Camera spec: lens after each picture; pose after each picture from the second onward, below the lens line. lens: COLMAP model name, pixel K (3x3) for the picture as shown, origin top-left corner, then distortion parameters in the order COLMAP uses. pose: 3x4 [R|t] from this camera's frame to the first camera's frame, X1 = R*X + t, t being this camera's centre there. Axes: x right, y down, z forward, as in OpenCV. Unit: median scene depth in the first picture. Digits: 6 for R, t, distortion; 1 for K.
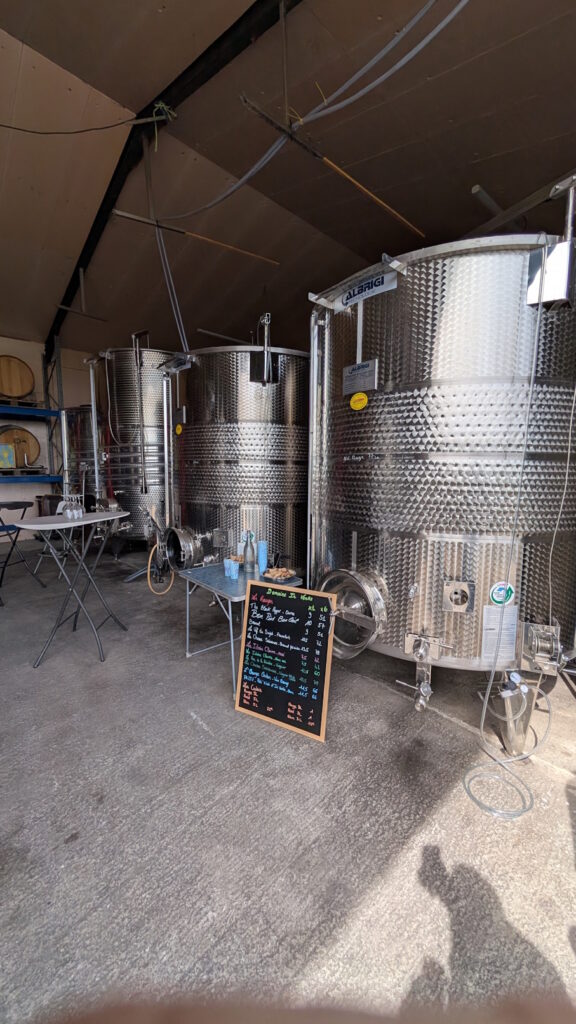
lens RADIAL K [[385.4, 0, 288.0], [0, 385.4, 512.0], [0, 0, 1]] dist [-0.000245, 0.000009]
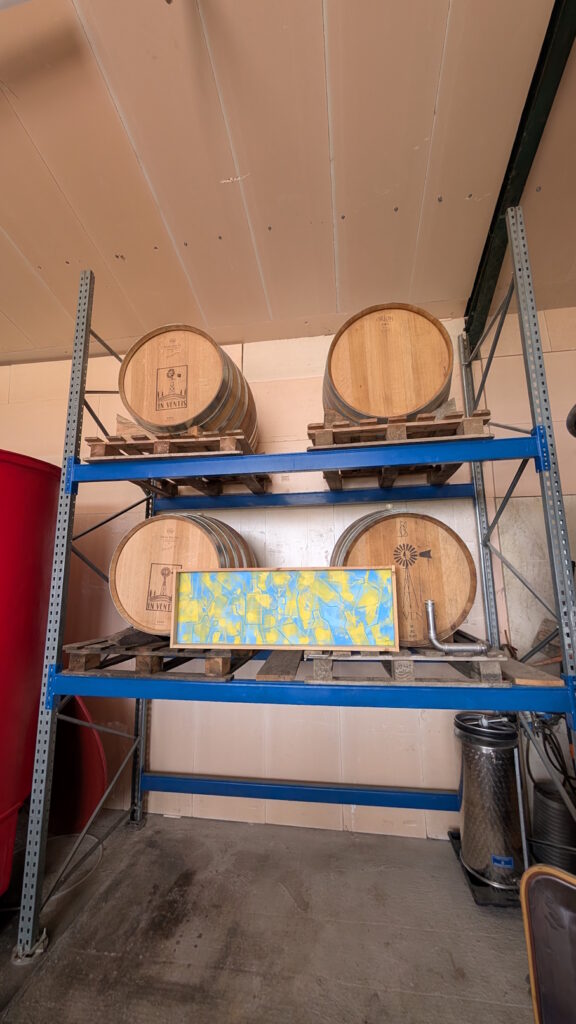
lens RADIAL K [[385.4, 0, 288.0], [0, 385.4, 512.0], [0, 0, 1]] dist [-0.000245, 0.000009]
pose [[0.606162, -0.141503, -0.782652, -1.534194], [-0.072774, 0.970050, -0.231748, -0.416069], [0.792004, 0.197434, 0.577710, 2.214959]]
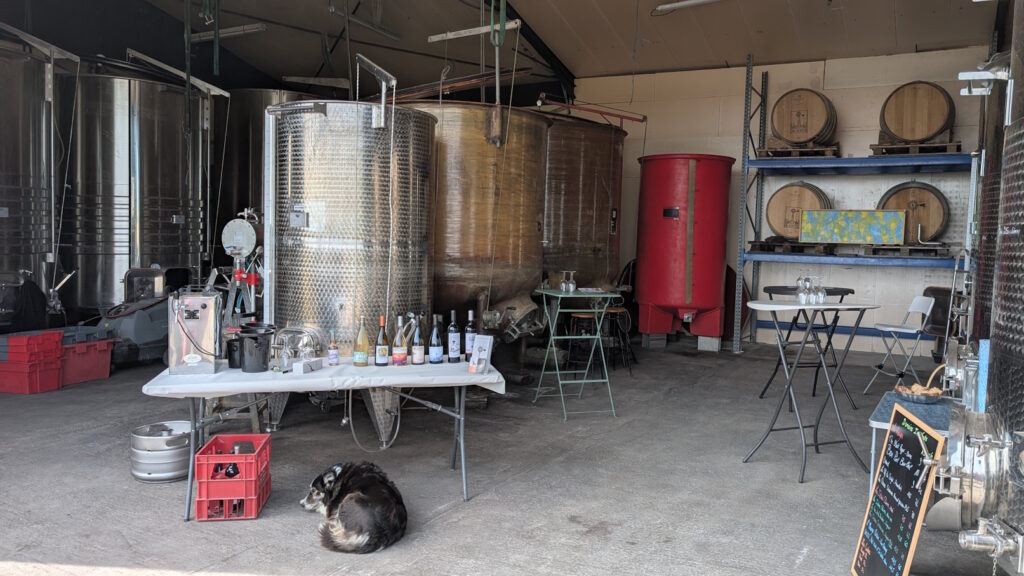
lens RADIAL K [[753.9, 0, 532.7], [0, 753.9, 280.9], [0, 0, 1]] dist [0.026373, -0.002876]
pose [[0.319096, 0.061090, -0.945751, 1.023600], [-0.127390, 0.991629, 0.021072, 0.009481], [0.939122, 0.113755, 0.324207, -0.107308]]
